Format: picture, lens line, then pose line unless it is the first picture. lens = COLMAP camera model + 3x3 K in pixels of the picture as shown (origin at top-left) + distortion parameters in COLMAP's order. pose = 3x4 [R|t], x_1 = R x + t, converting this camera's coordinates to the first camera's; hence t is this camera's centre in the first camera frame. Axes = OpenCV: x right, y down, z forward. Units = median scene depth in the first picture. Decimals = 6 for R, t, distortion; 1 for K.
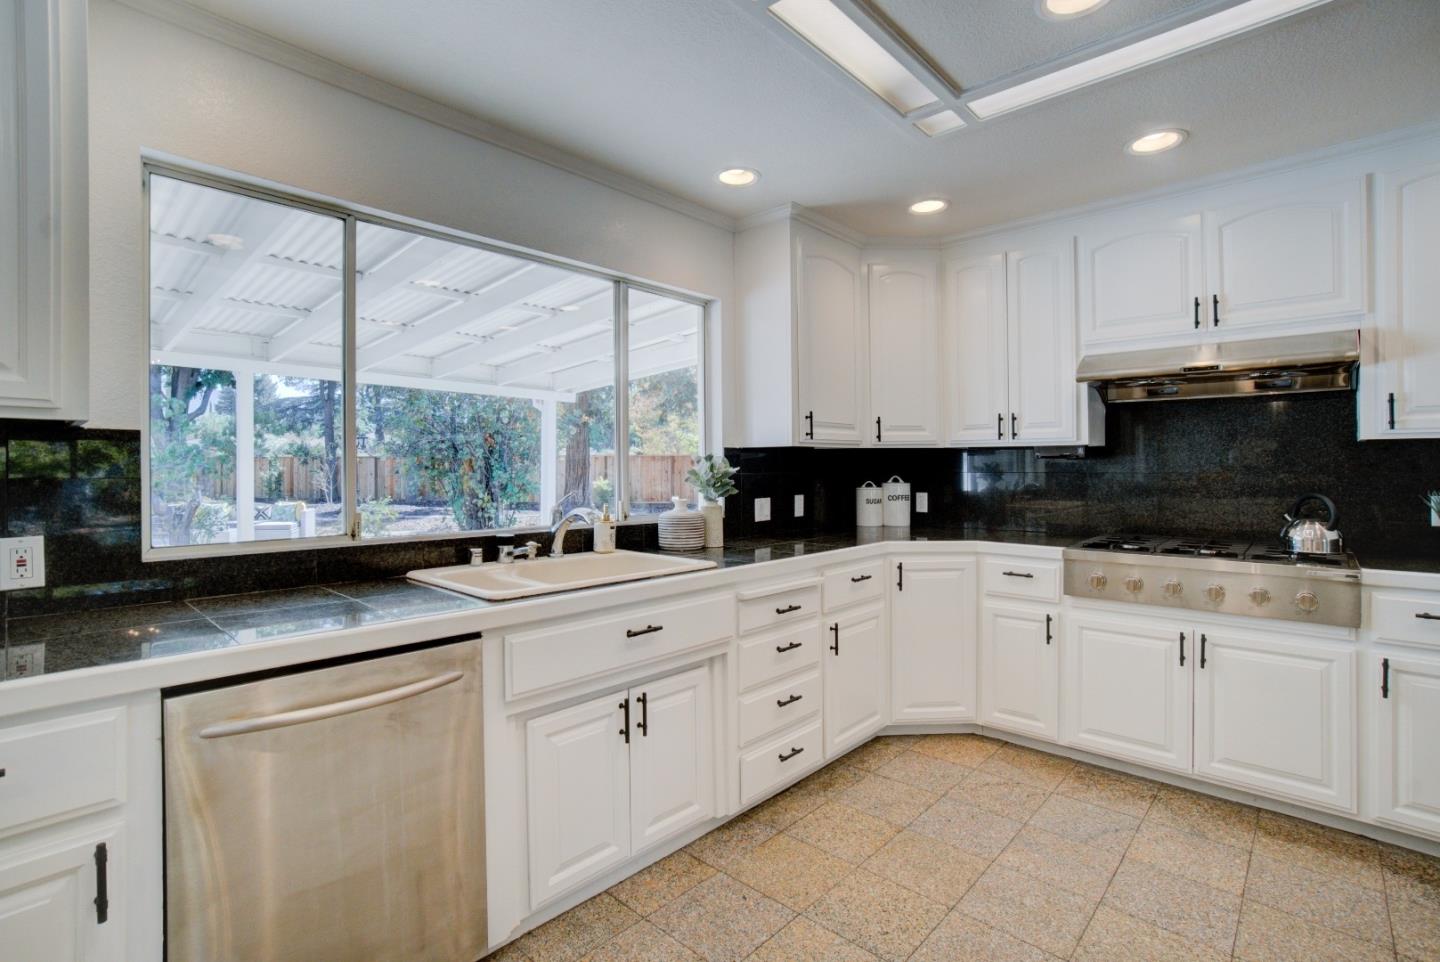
lens RADIAL K [[666.9, 0, 723.0], [0, 666.9, 473.5], [0, 0, 1]] dist [-0.045256, 0.019406]
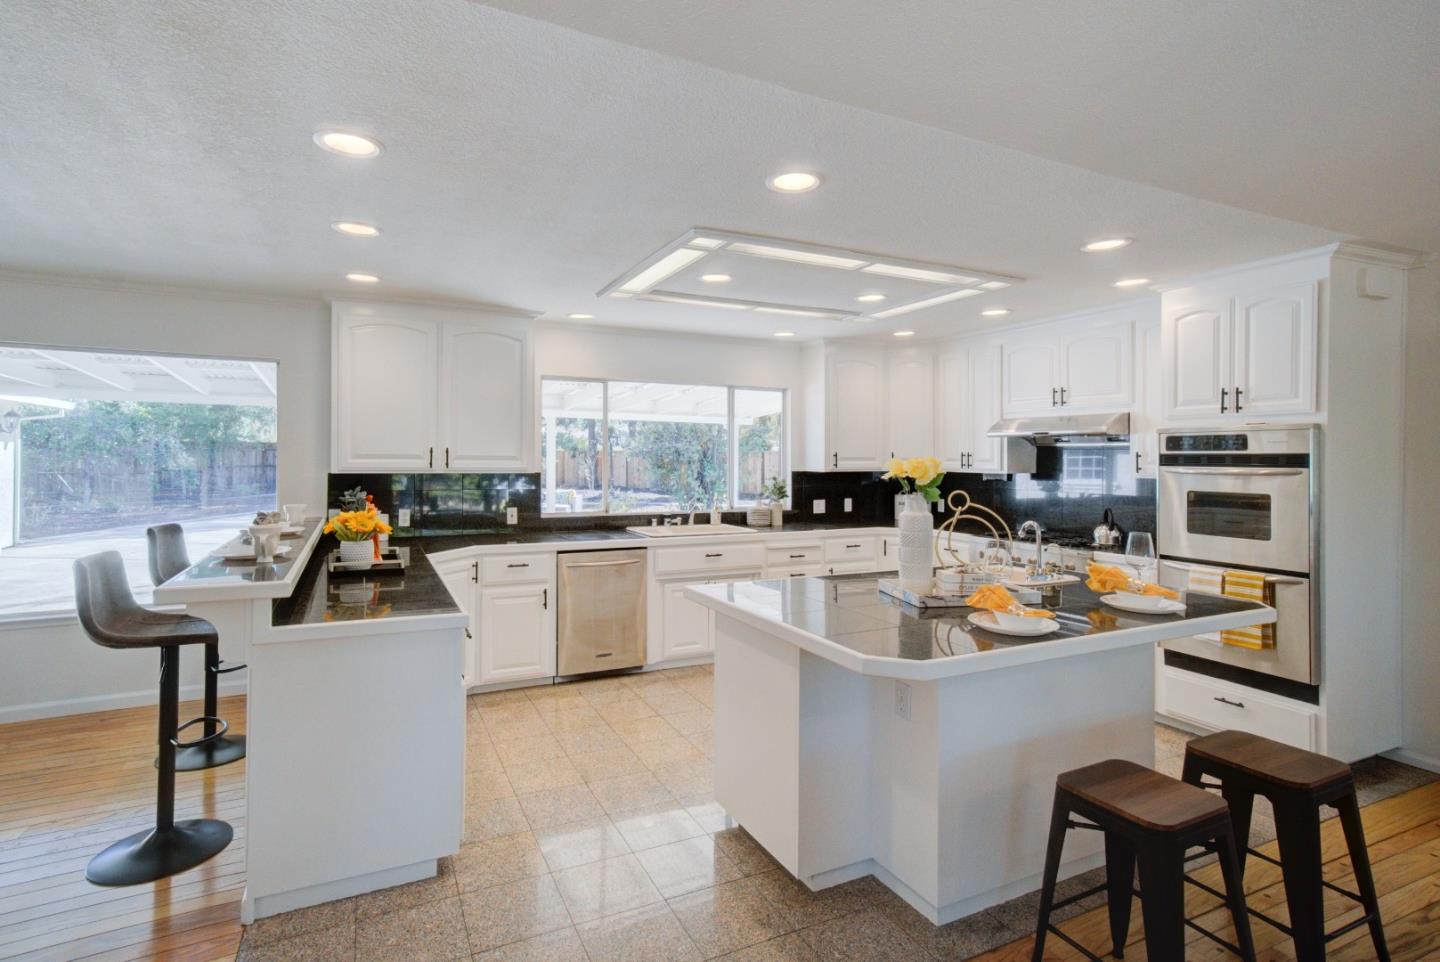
lens RADIAL K [[726.6, 0, 720.0], [0, 726.6, 481.0], [0, 0, 1]] dist [0.000326, 0.000014]
pose [[0.935208, 0.020333, -0.353515, 0.566930], [-0.011078, 0.999541, 0.028183, -0.072768], [0.353926, -0.022441, 0.935004, -0.991770]]
